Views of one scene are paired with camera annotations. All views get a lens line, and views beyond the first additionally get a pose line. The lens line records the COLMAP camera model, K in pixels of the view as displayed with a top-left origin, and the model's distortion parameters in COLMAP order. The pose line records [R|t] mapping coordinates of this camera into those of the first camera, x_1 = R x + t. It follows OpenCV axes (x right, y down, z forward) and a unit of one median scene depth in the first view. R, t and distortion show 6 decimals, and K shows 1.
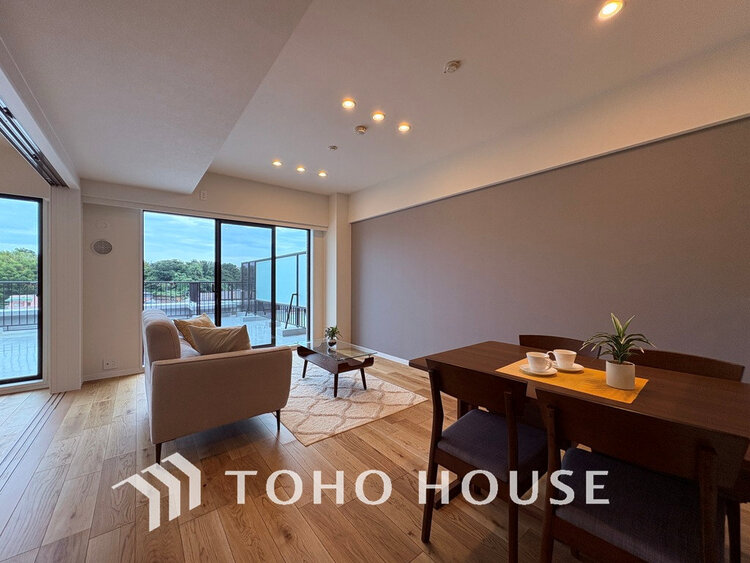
lens RADIAL K [[298.3, 0, 375.0], [0, 298.3, 281.5], [0, 0, 1]] dist [-0.001200, -0.000232]
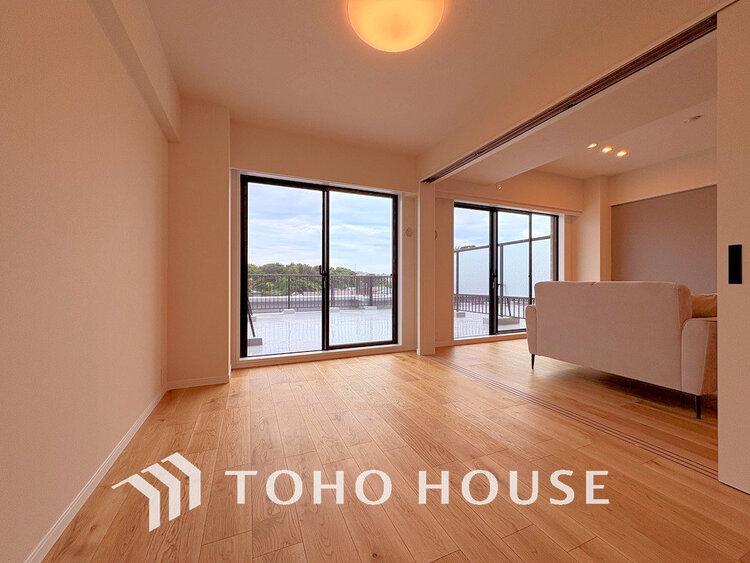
lens RADIAL K [[298.3, 0, 375.0], [0, 298.3, 281.5], [0, 0, 1]] dist [-0.001200, -0.000232]
pose [[0.967669, 0.003754, -0.252197, -0.825016], [-0.005387, 0.999969, -0.005782, 0.078609], [0.252167, 0.006954, 0.967659, -0.161598]]
